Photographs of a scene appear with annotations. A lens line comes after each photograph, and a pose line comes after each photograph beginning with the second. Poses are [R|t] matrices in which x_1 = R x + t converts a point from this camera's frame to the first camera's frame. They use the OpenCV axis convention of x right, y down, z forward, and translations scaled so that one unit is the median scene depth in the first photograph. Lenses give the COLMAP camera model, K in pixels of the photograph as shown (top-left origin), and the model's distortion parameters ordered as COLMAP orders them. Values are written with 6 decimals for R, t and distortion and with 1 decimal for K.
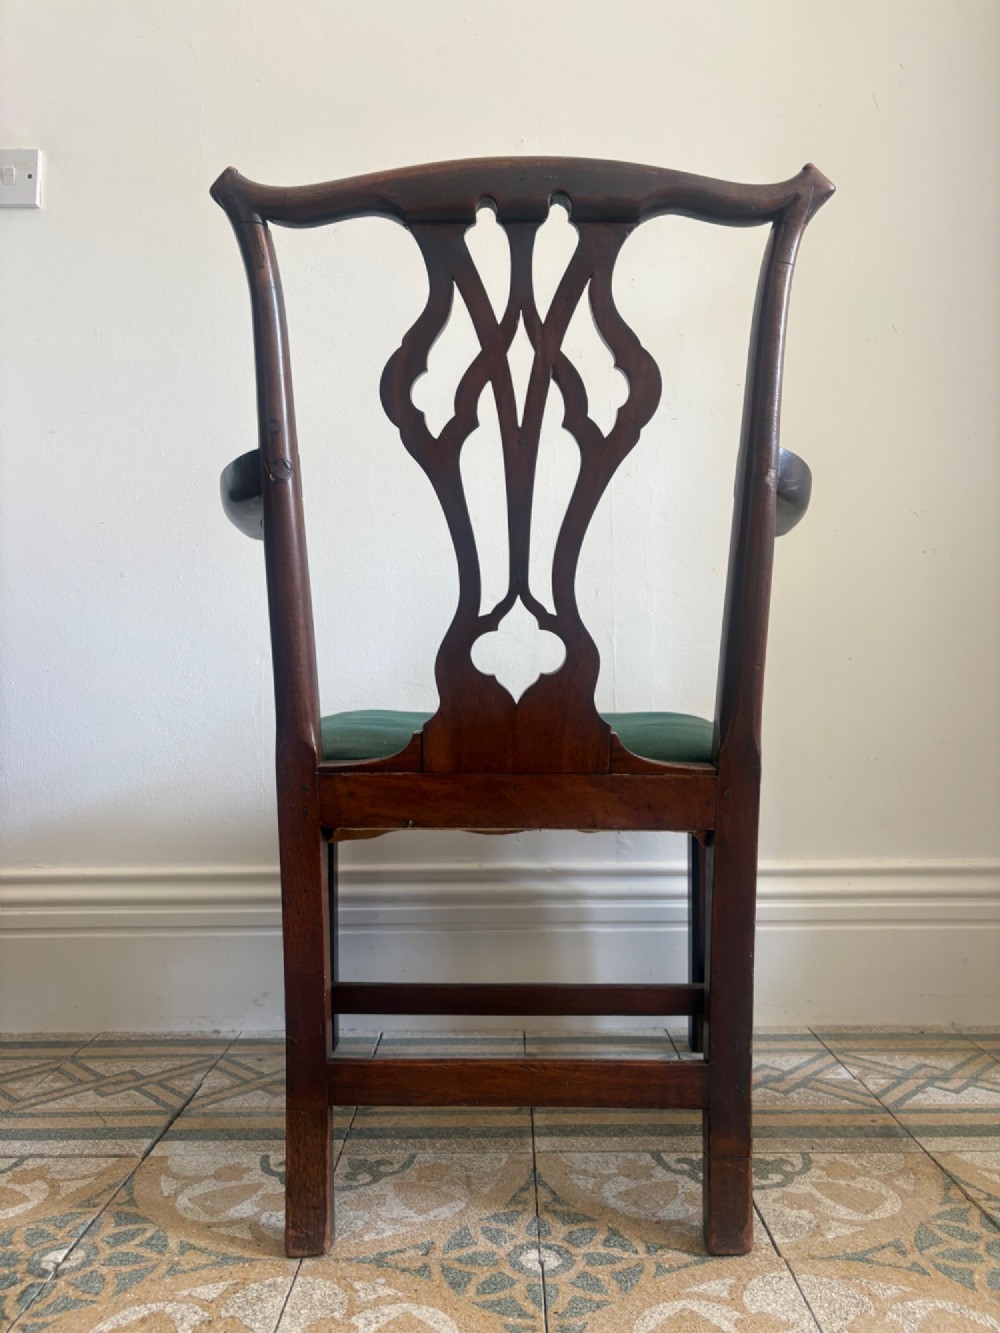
lens RADIAL K [[973.7, 0, 480.5], [0, 973.7, 678.6], [0, 0, 1]] dist [0.042873, -0.065562]
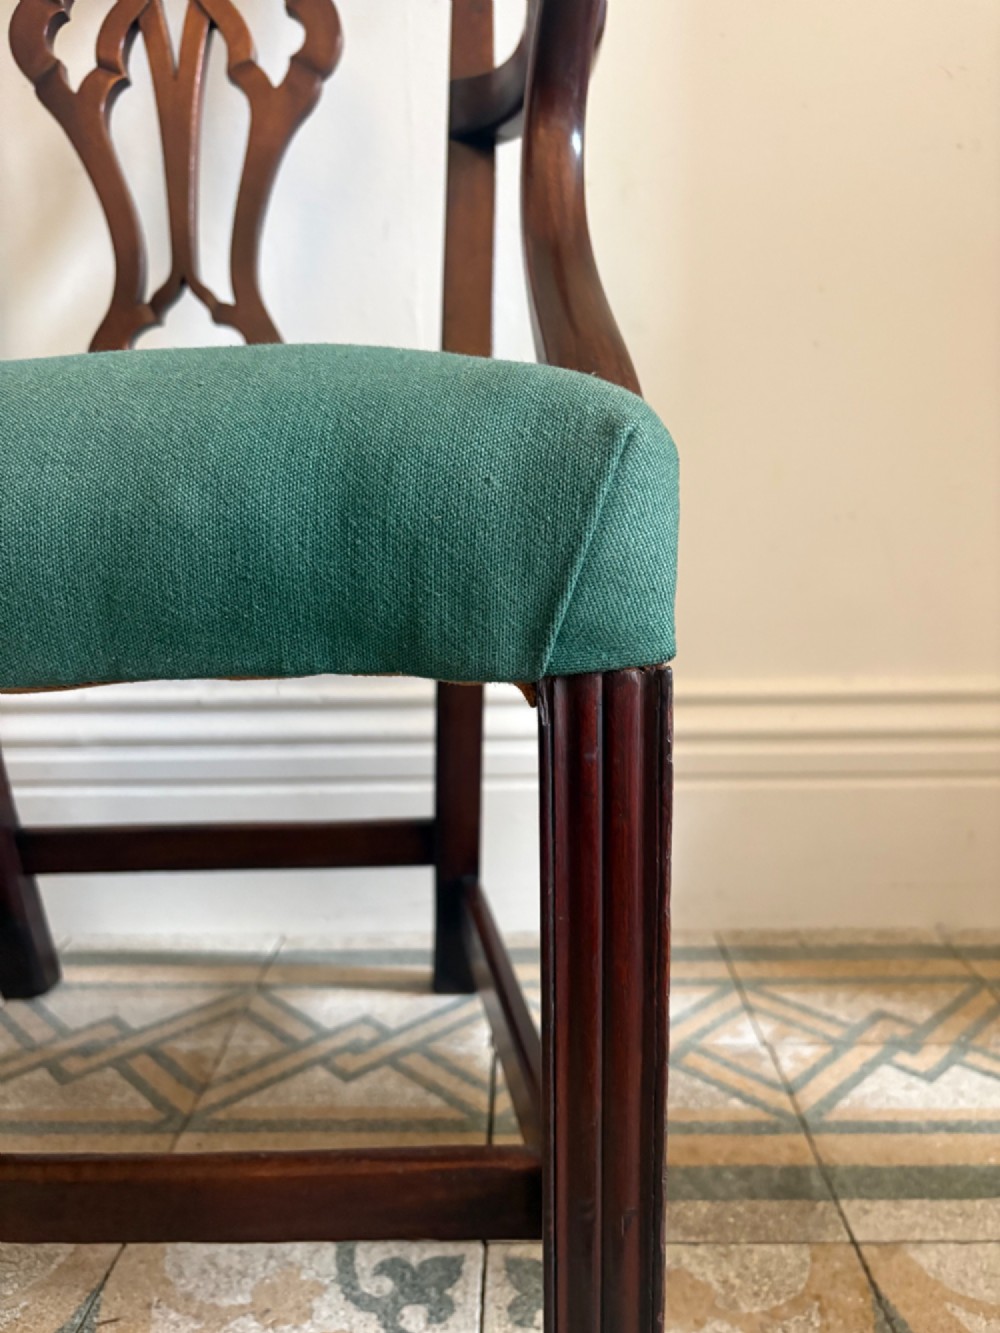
lens RADIAL K [[973.7, 0, 495.6], [0, 973.7, 664.7], [0, 0, 1]] dist [0.042873, -0.065562]
pose [[0.999924, -0.005657, -0.010998, 0.271856], [0.007758, 0.979427, 0.201647, 0.068548], [0.009631, -0.201717, 0.979396, 0.549312]]
